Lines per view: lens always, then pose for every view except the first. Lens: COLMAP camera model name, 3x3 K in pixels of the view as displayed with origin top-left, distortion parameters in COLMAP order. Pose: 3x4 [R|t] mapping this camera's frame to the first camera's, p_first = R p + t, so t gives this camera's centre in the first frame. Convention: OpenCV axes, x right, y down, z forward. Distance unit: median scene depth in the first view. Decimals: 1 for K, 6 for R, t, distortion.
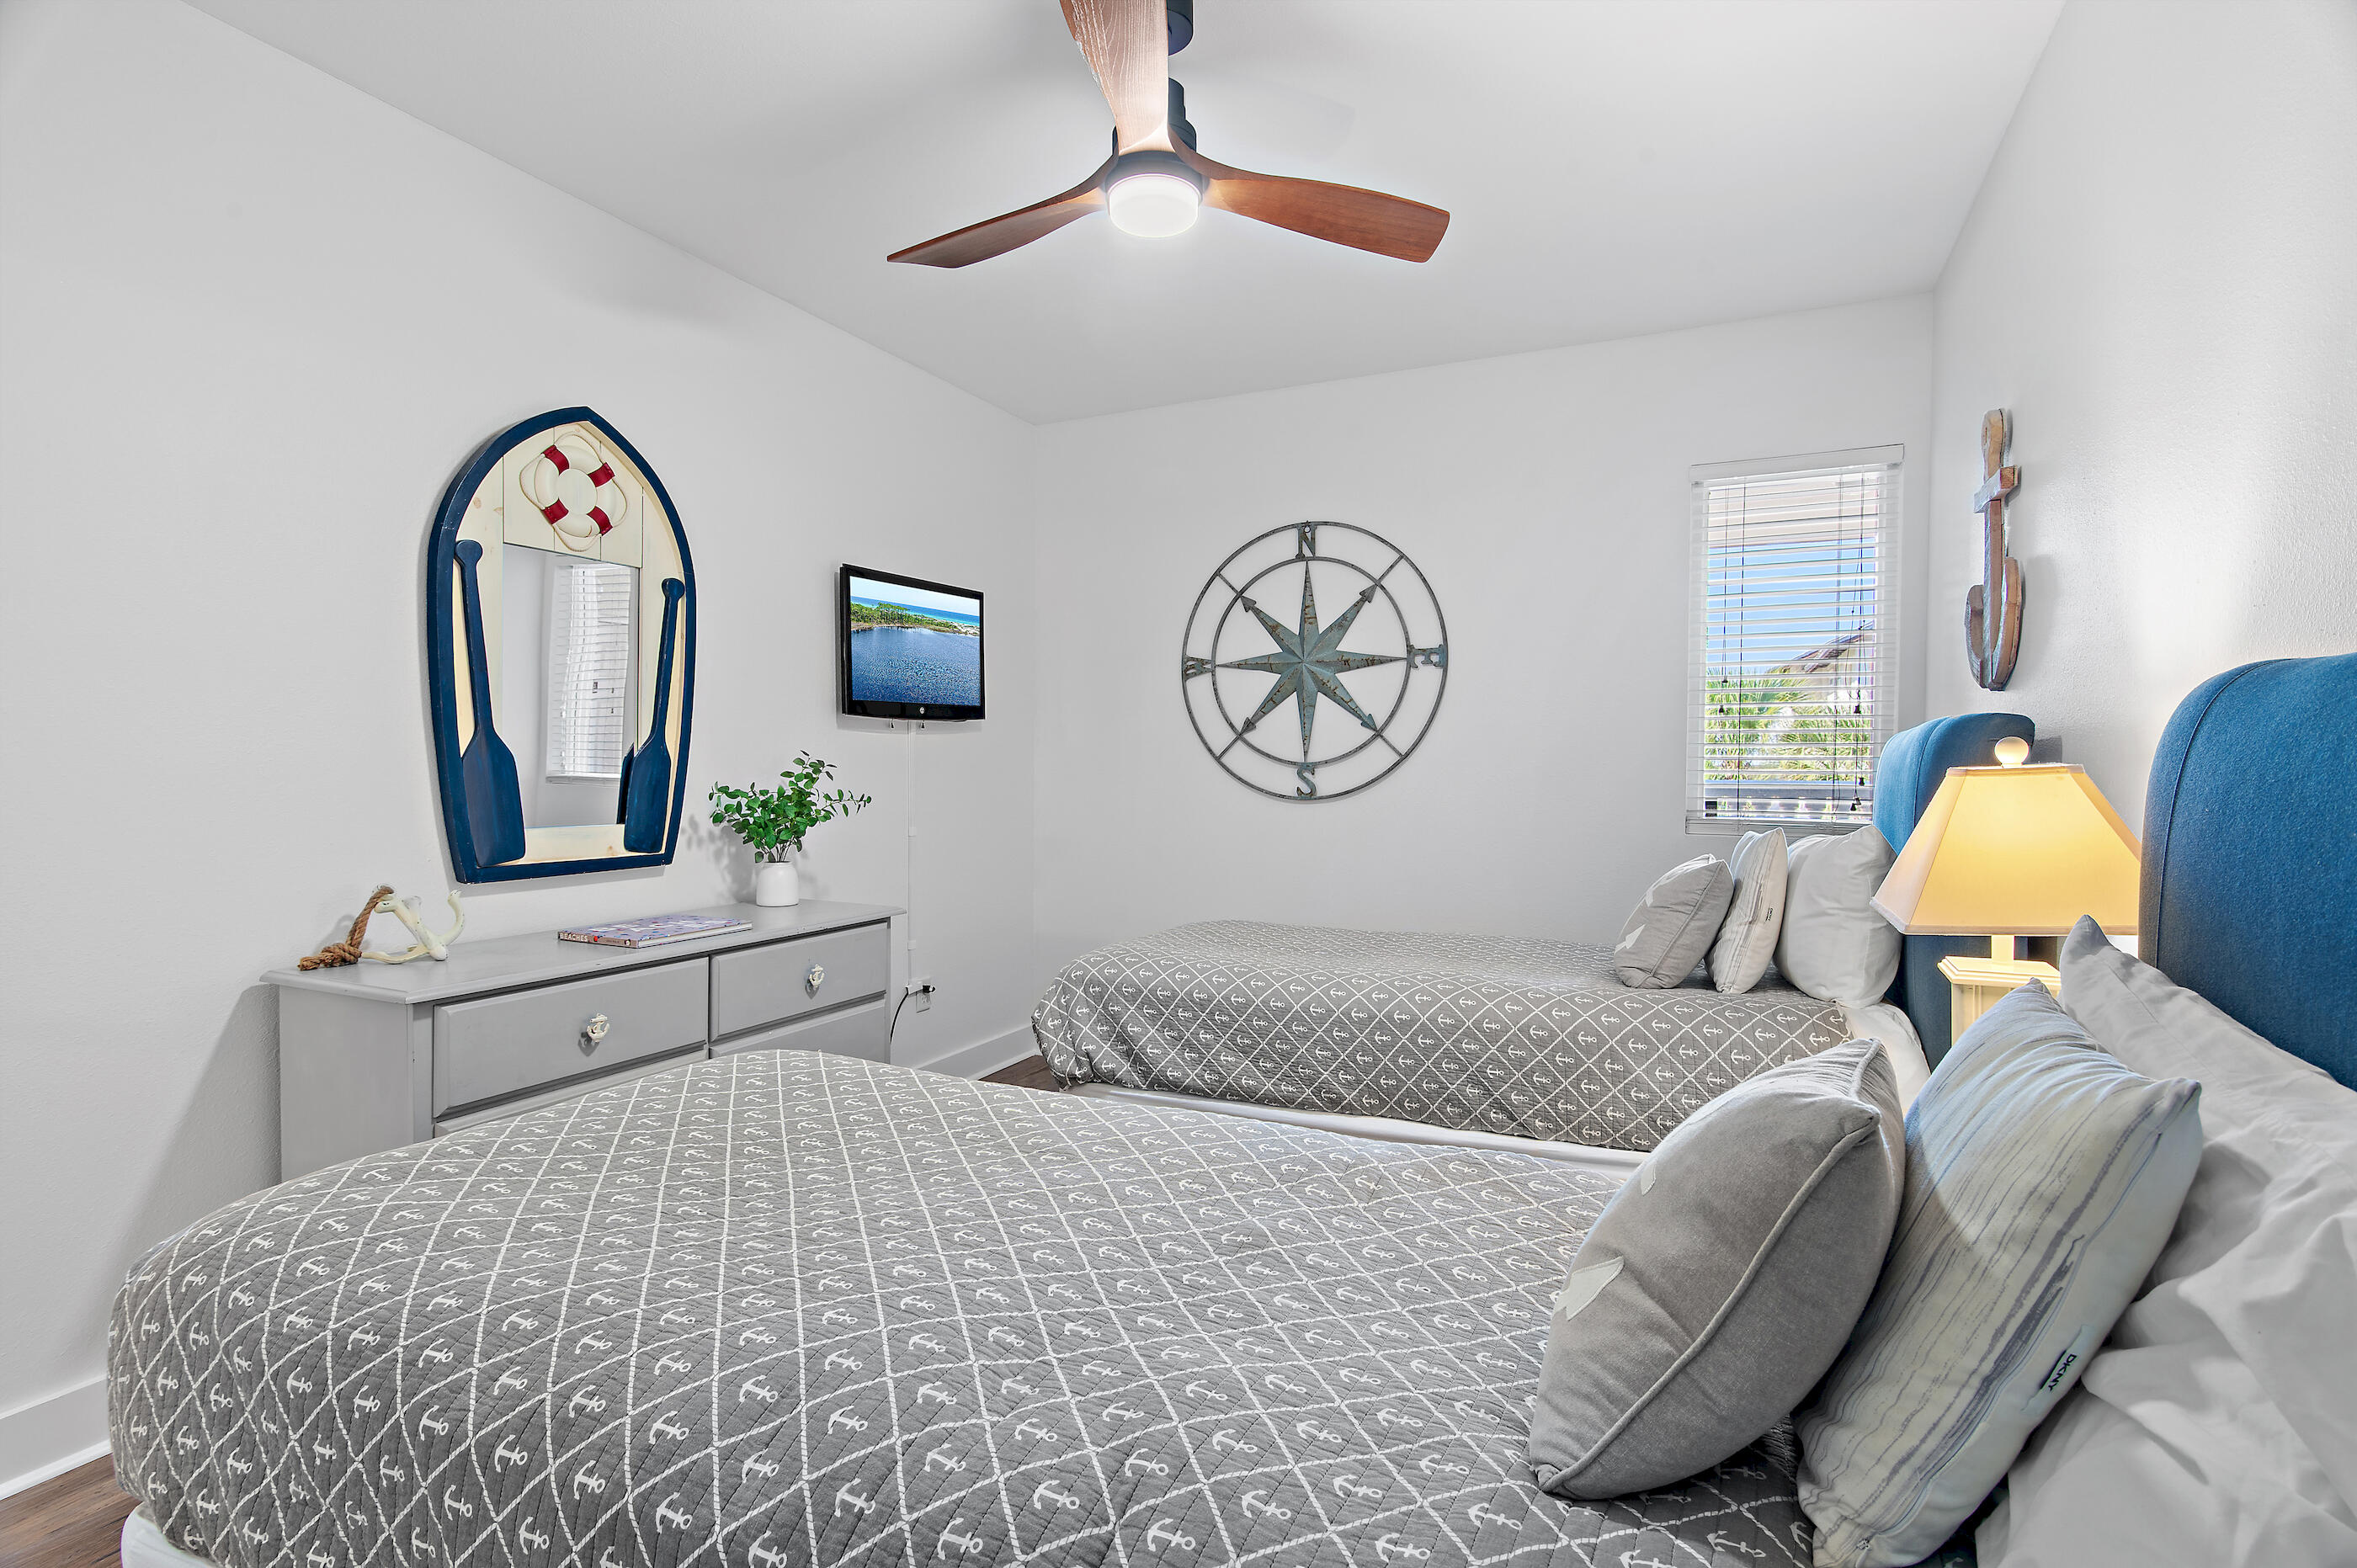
lens RADIAL K [[1175.6, 0, 1181.7], [0, 1175.6, 796.0], [0, 0, 1]] dist [-0.002984, -0.000046]
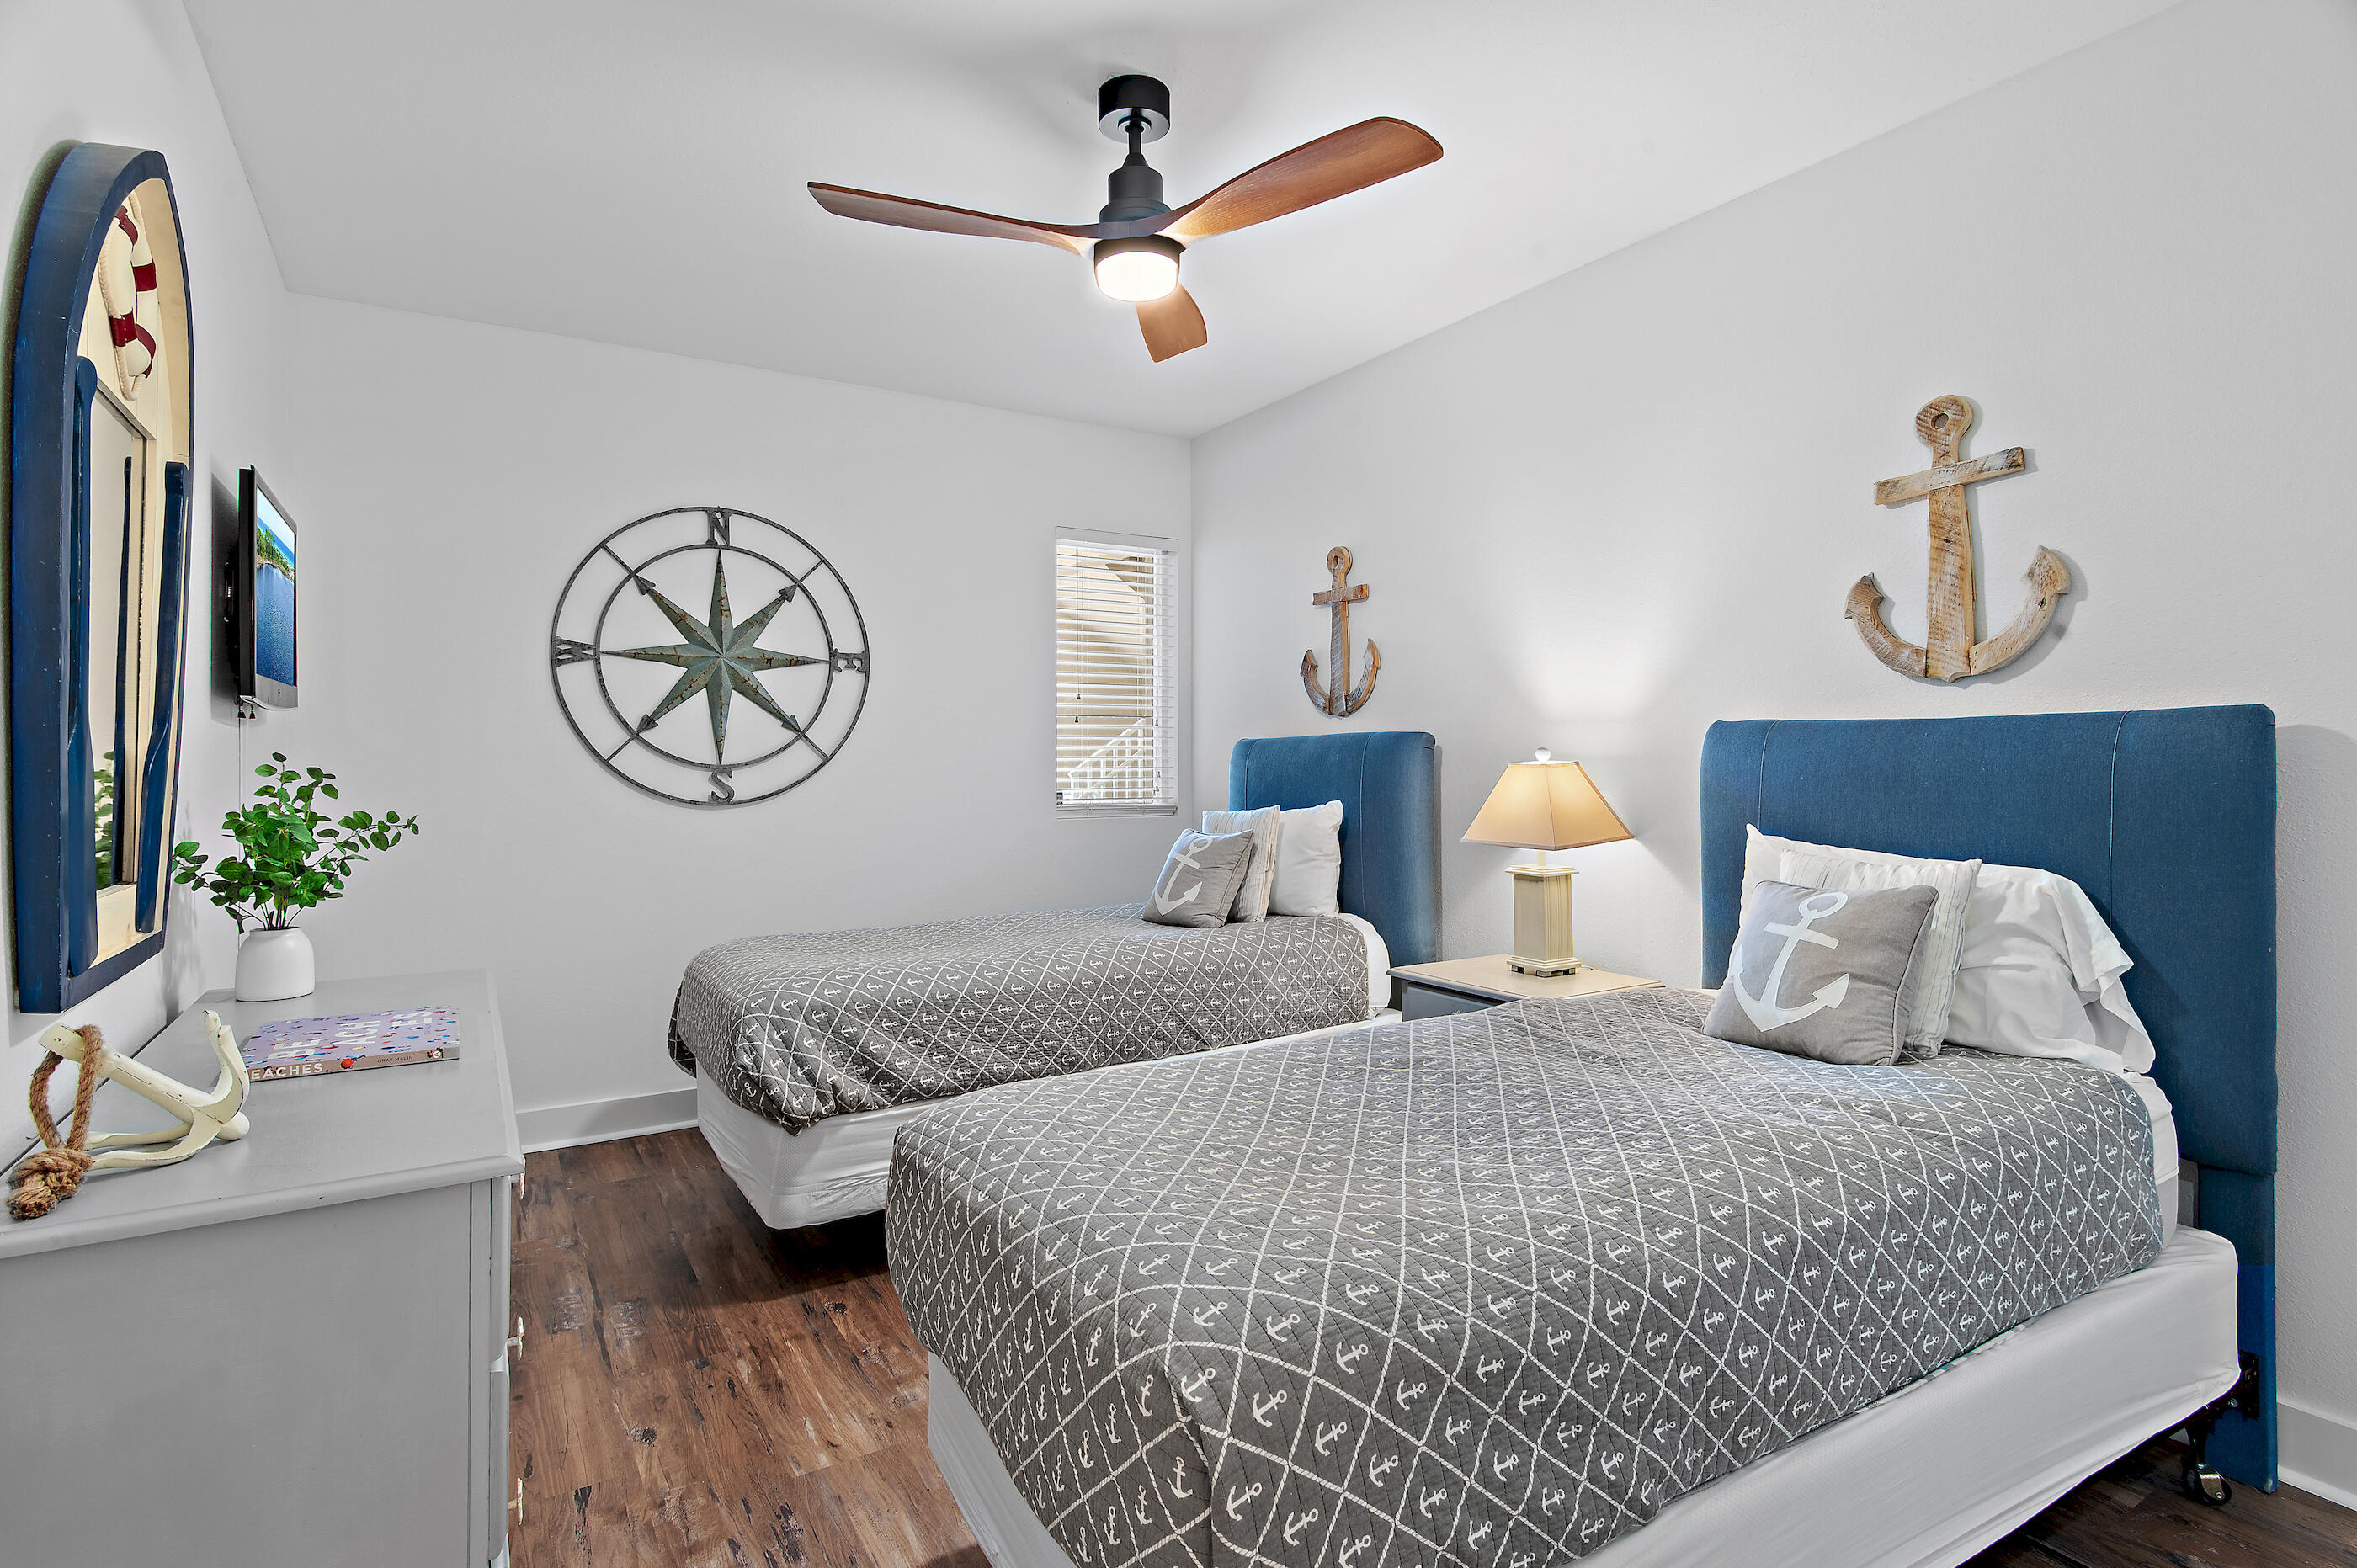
lens RADIAL K [[1207.2, 0, 1184.8], [0, 1207.2, 754.3], [0, 0, 1]] dist [0.014140, 0.000102]
pose [[0.515529, -0.001463, 0.856871, -0.537126], [0.030693, 0.999388, -0.016759, -0.009751], [-0.856322, 0.034940, 0.515258, 0.197375]]
